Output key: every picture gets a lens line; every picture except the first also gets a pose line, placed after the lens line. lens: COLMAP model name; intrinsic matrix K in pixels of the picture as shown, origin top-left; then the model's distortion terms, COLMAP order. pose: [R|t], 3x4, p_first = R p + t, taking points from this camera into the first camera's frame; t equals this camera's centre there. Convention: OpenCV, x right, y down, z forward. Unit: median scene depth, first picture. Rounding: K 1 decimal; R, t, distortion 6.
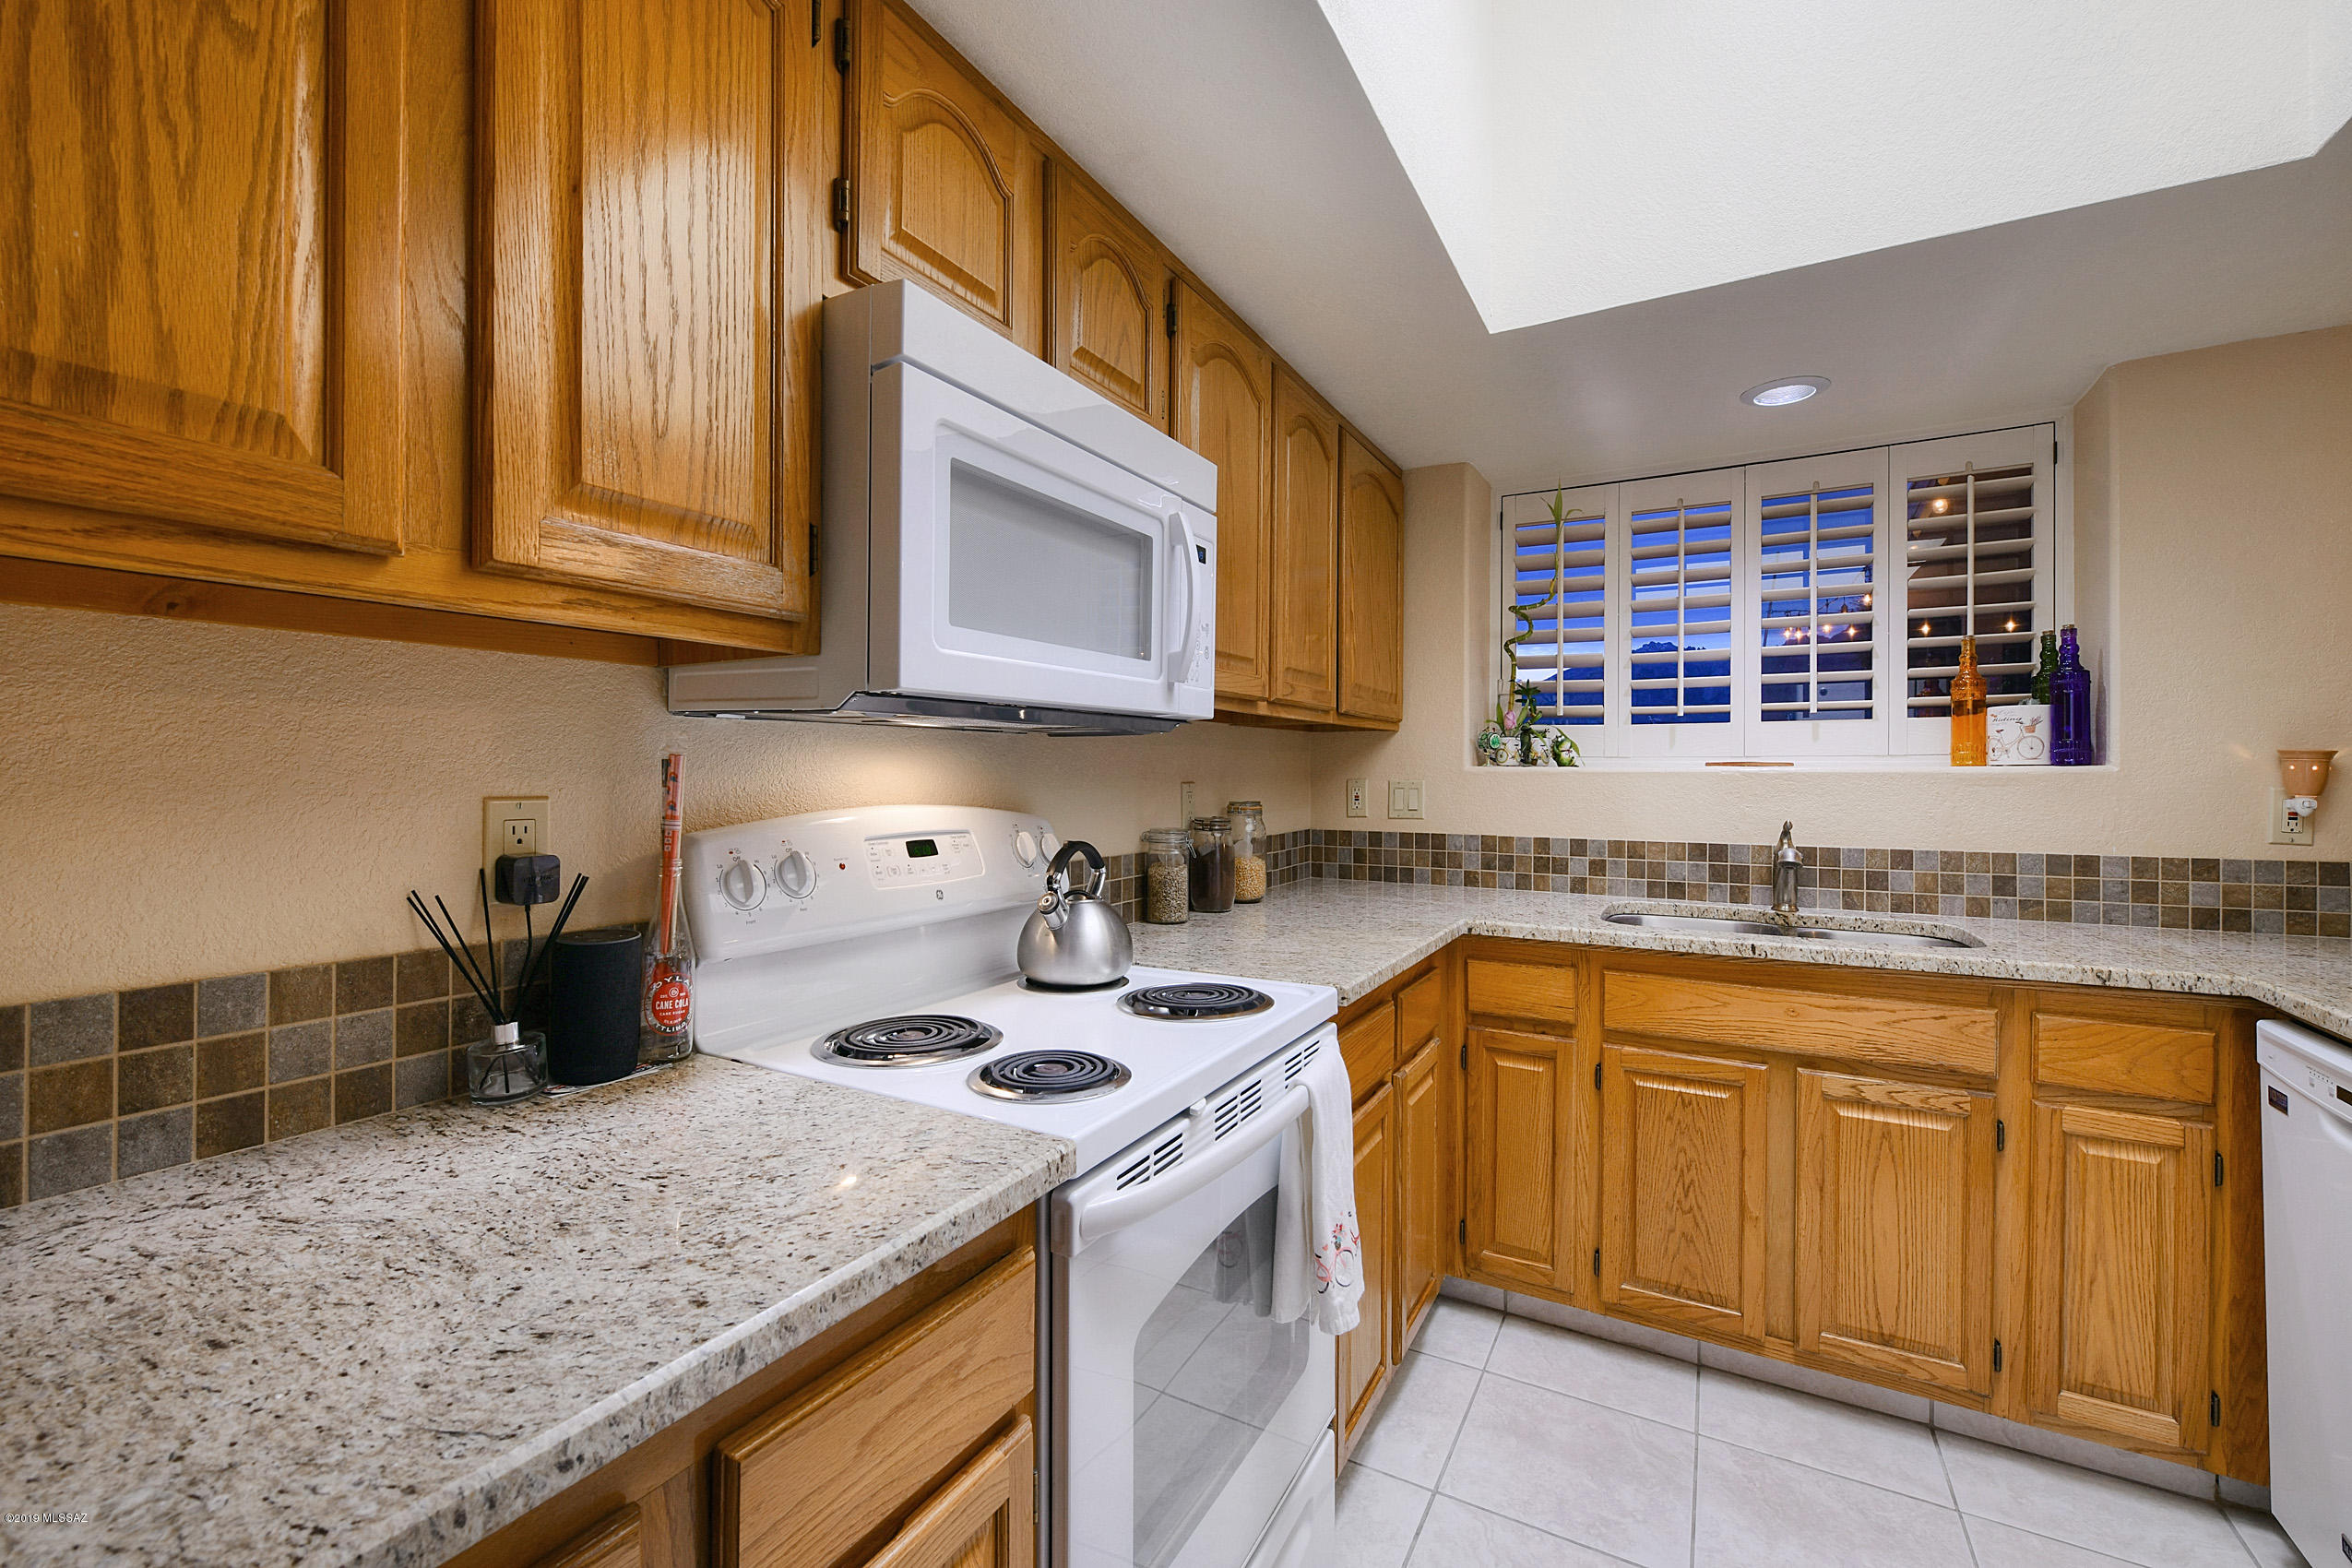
lens RADIAL K [[1071.8, 0, 1180.3], [0, 1071.8, 768.2], [0, 0, 1]] dist [-0.001684, -0.002108]
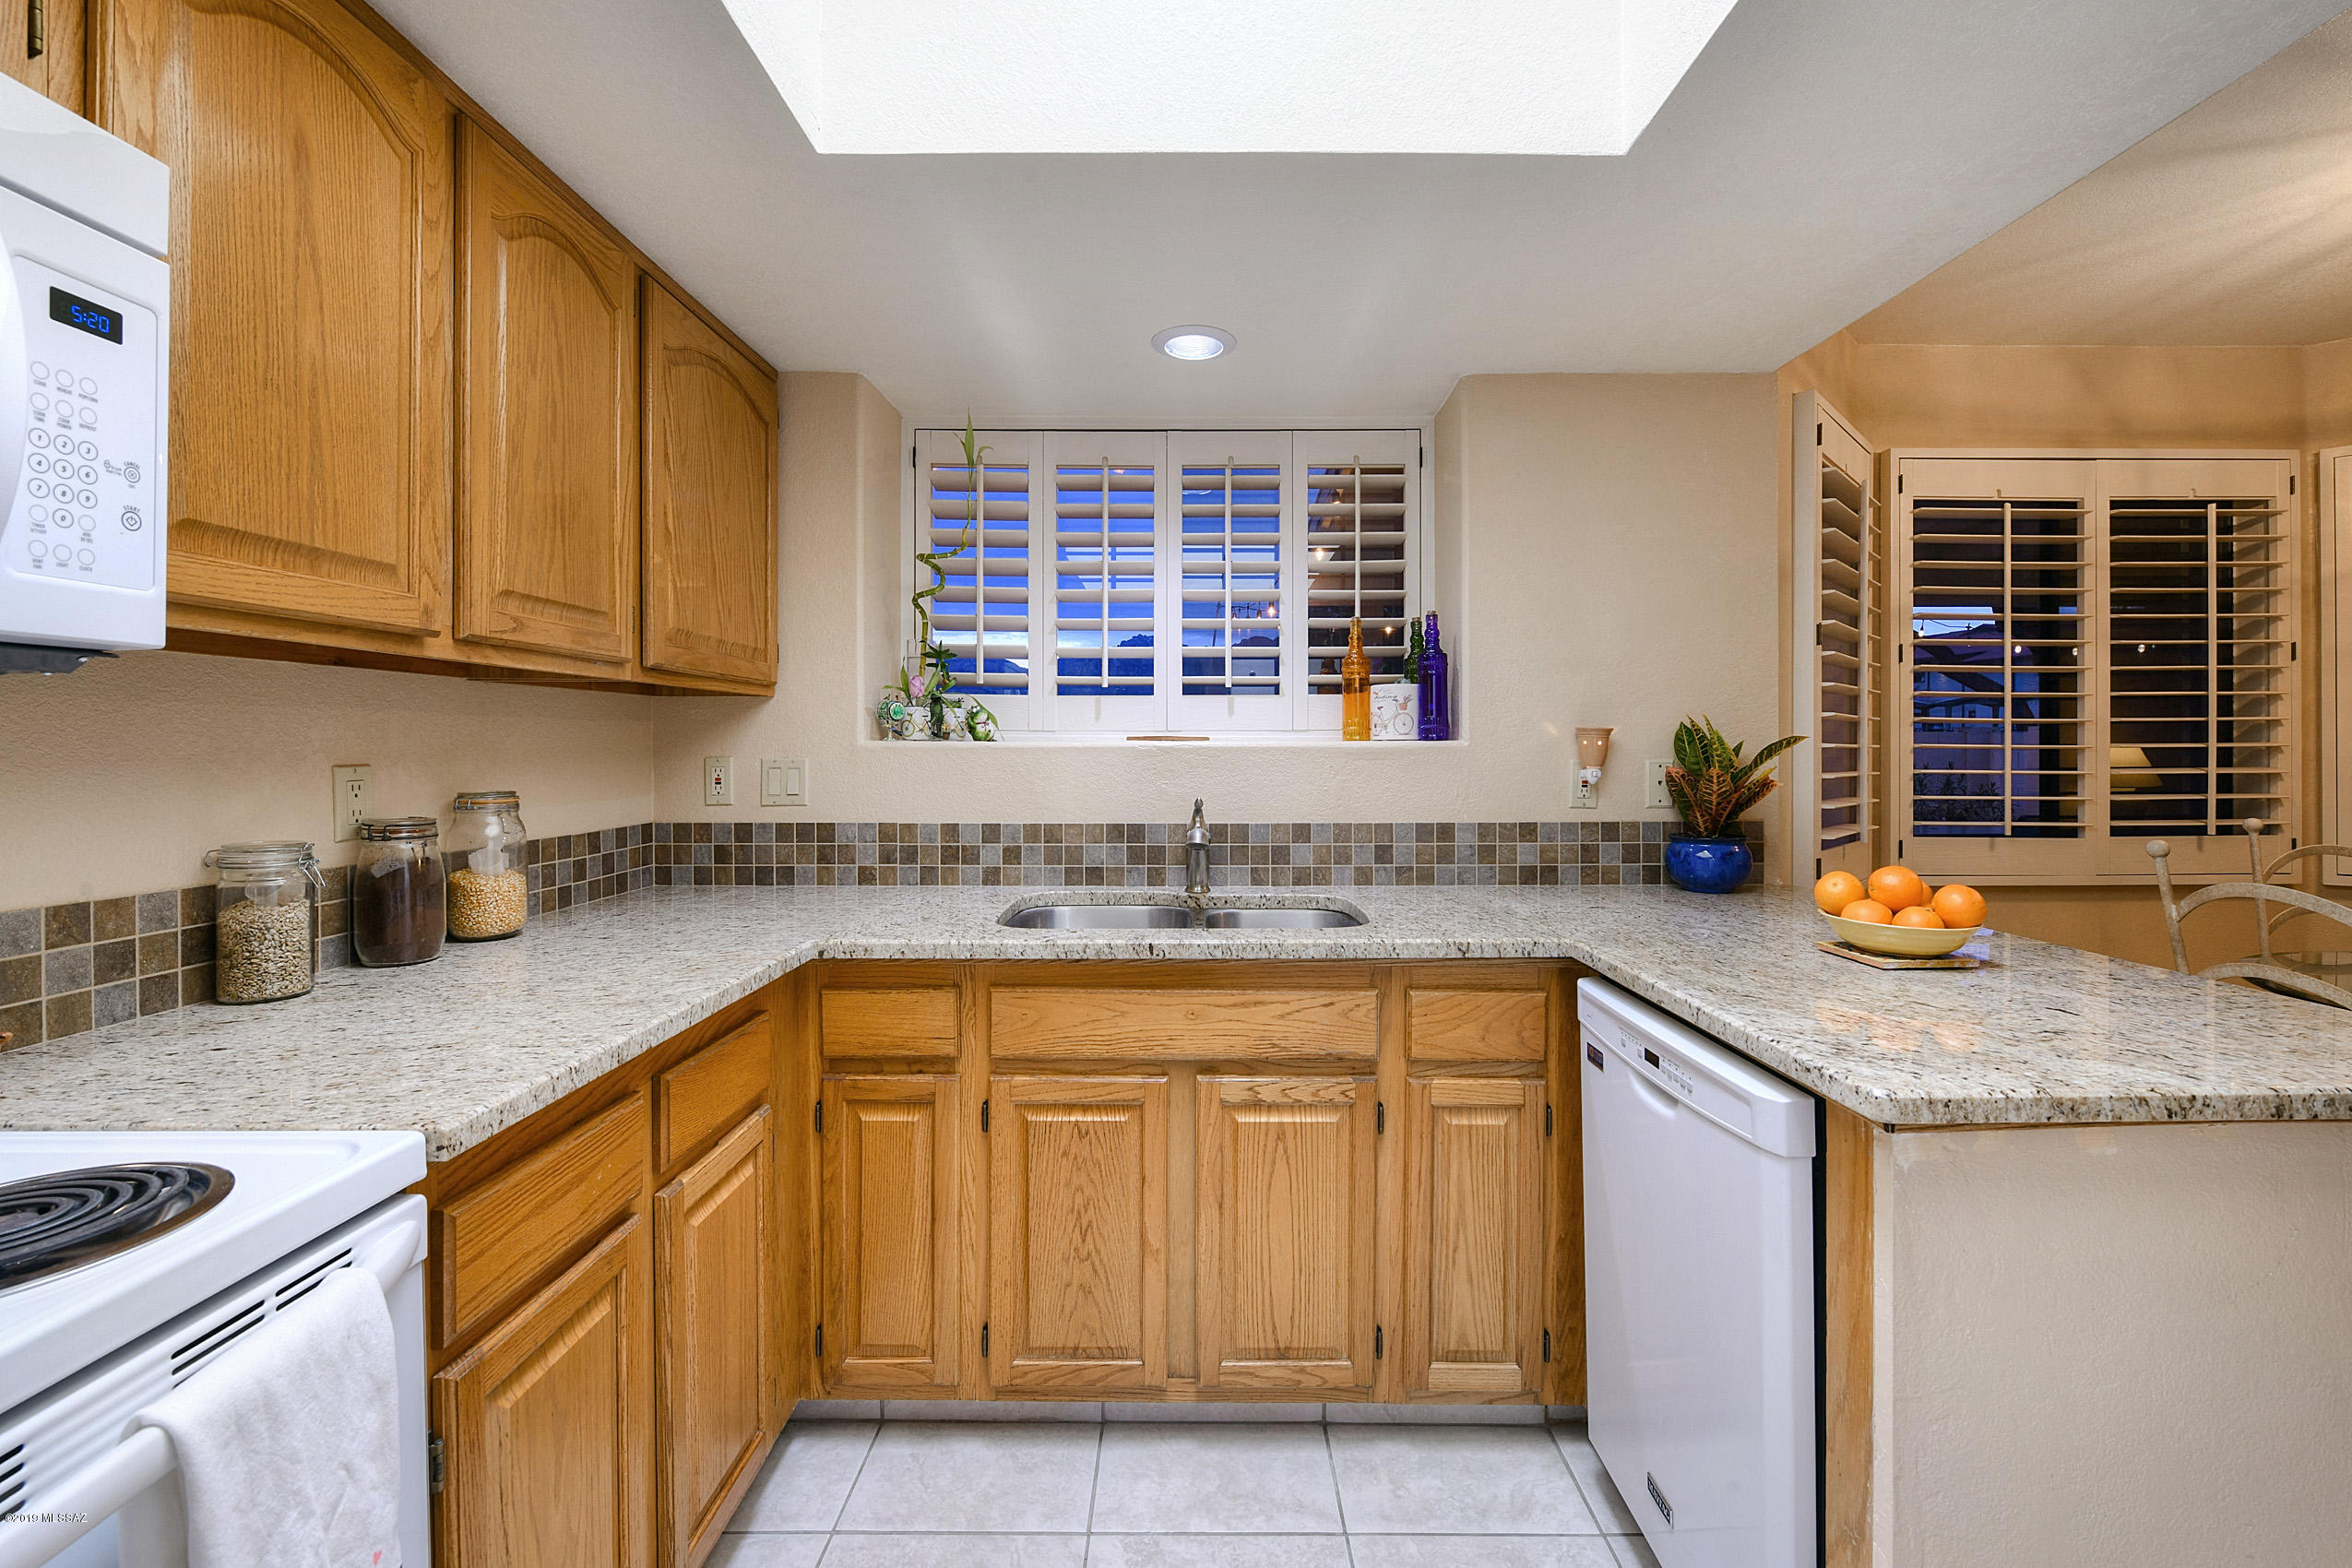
lens RADIAL K [[978.8, 0, 1198.6], [0, 978.8, 745.4], [0, 0, 1]] dist [-0.003194, -0.001366]
pose [[0.892236, -0.001989, 0.451566, 0.195996], [0.001663, 0.999998, 0.001120, 0.001606], [-0.451567, -0.000248, 0.892237, 0.252452]]
